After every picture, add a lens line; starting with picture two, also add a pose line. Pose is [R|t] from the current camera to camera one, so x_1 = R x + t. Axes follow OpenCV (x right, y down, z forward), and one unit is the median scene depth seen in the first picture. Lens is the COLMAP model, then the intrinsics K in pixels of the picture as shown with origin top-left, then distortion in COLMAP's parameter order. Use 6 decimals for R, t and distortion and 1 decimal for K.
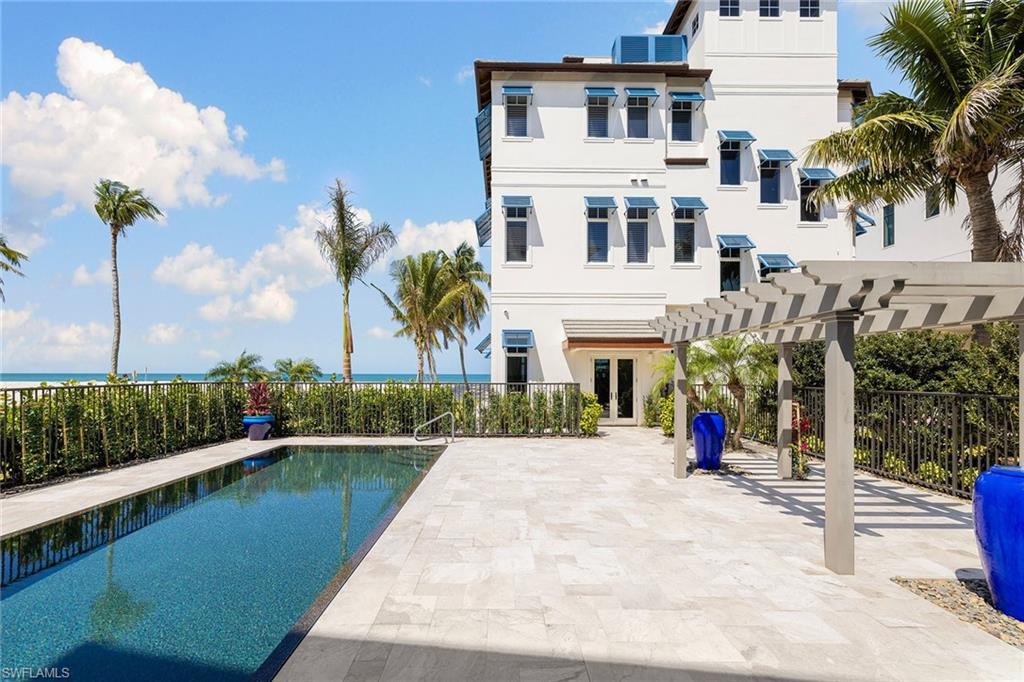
lens RADIAL K [[444.1, 0, 511.3], [0, 444.1, 369.8], [0, 0, 1]] dist [0.003759, 0.000673]
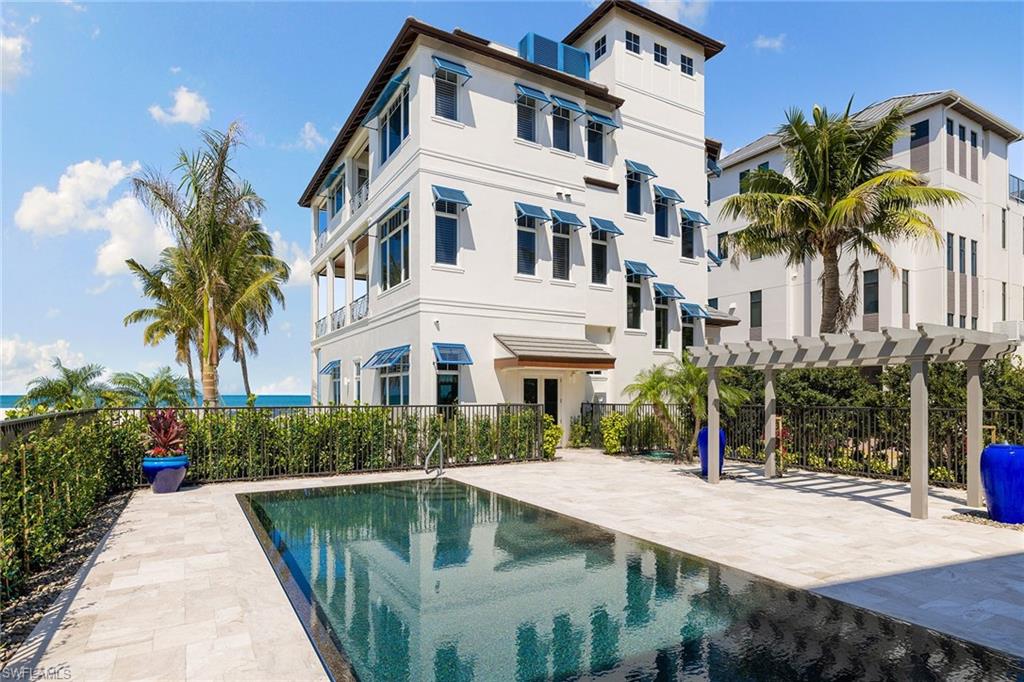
lens RADIAL K [[556.9, 0, 512.0], [0, 556.9, 392.6], [0, 0, 1]] dist [0.003568, 0.000554]
pose [[0.870368, -0.001280, 0.492399, -0.408366], [-0.002243, 0.999976, 0.006564, -0.001864], [-0.492396, -0.006817, 0.870345, -0.004242]]
